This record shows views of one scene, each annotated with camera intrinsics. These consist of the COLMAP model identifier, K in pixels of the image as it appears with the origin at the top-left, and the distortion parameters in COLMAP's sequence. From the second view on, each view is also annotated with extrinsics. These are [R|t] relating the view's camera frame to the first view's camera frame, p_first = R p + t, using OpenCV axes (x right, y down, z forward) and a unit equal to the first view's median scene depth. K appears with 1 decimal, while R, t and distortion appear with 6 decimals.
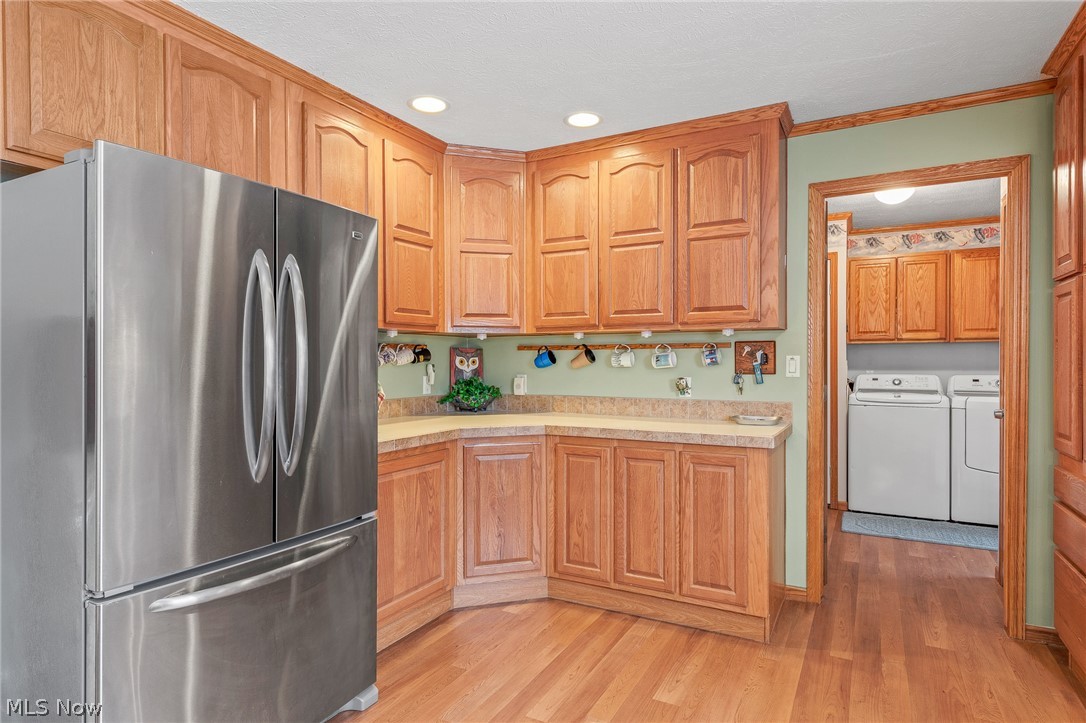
lens RADIAL K [[604.5, 0, 543.0], [0, 604.5, 361.5], [0, 0, 1]] dist [-0.000445, 0.000072]
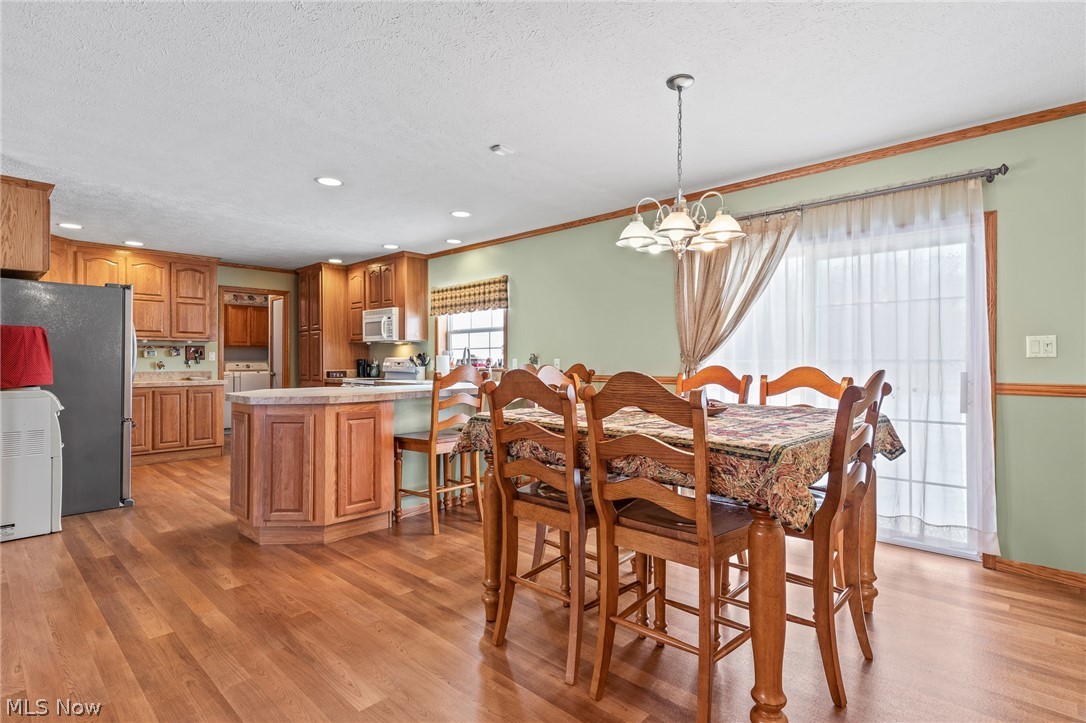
lens RADIAL K [[539.2, 0, 543.0], [0, 539.2, 361.5], [0, 0, 1]] dist [0.000721, 0.000132]
pose [[0.263308, -0.002197, 0.964709, -1.415791], [0.001252, 0.999997, 0.001936, 0.026931], [-0.964711, 0.000698, 0.263310, -0.935199]]
